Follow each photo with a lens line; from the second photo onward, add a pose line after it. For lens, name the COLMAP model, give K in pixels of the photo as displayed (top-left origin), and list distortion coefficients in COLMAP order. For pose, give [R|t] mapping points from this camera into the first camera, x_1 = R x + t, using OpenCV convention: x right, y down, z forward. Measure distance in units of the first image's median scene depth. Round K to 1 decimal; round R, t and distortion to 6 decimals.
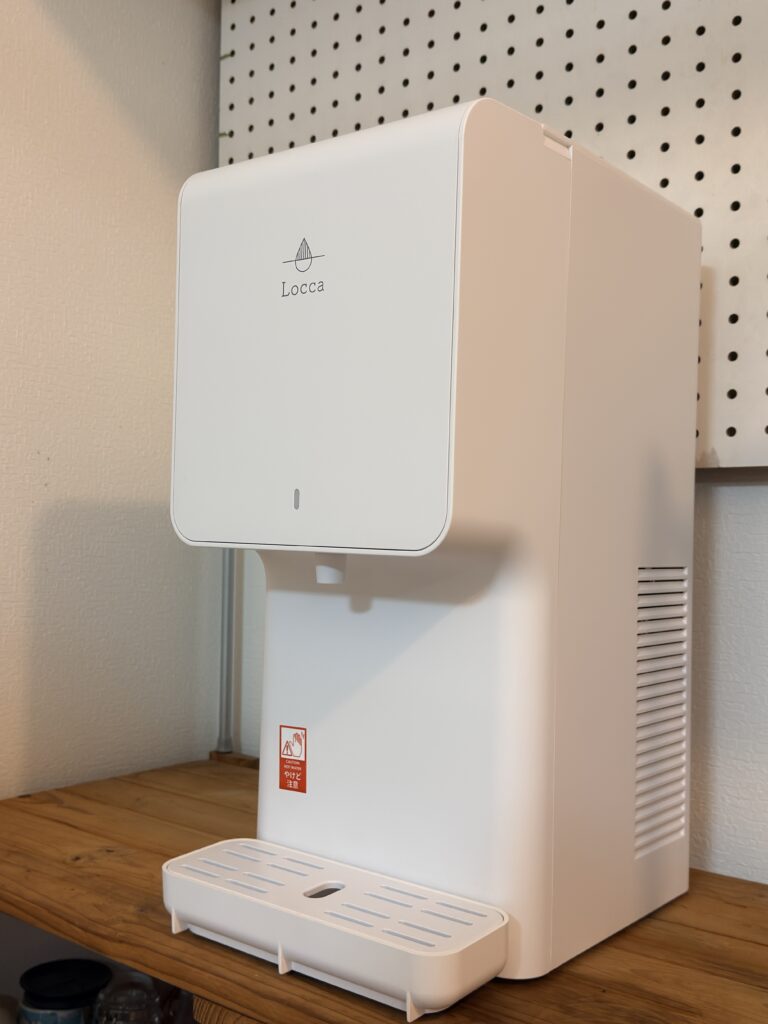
lens RADIAL K [[1105.0, 0, 385.9], [0, 1105.0, 506.8], [0, 0, 1]] dist [0.003491, 0.000000]
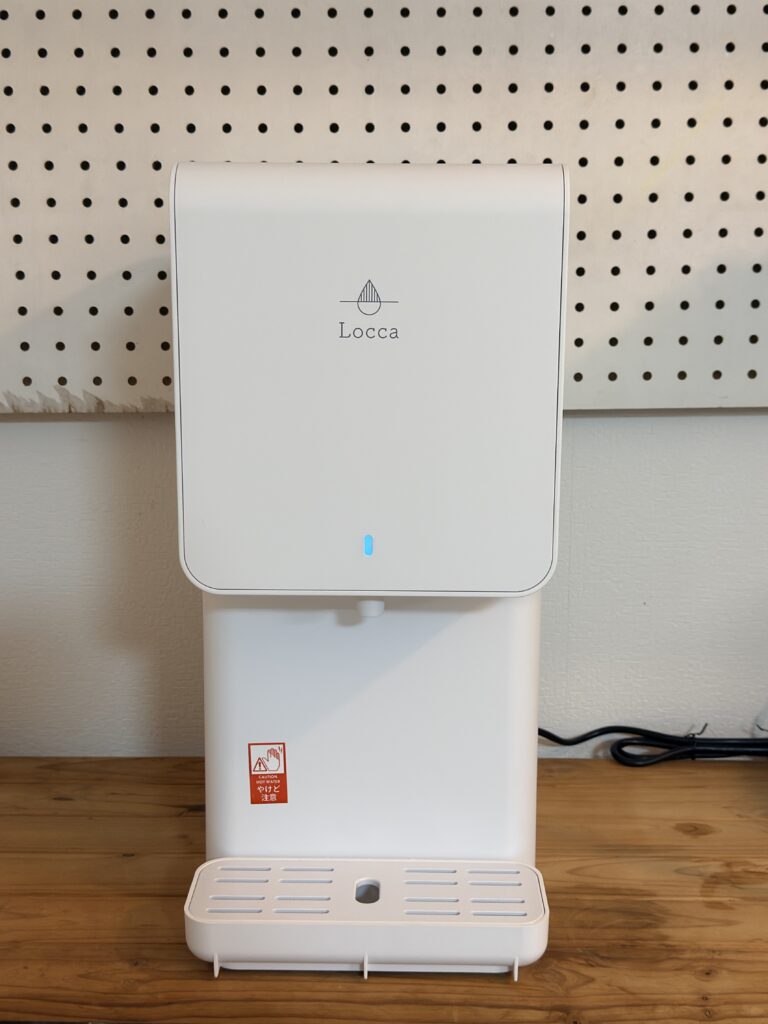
lens RADIAL K [[1269.9, 0, 382.4], [0, 1269.9, 516.4], [0, 0, 1]] dist [0.008100, 0.000000]
pose [[0.798817, -0.140082, 0.585037, -0.645623], [0.013960, 0.976565, 0.214770, -0.243805], [-0.601412, -0.163395, 0.782052, 0.086001]]
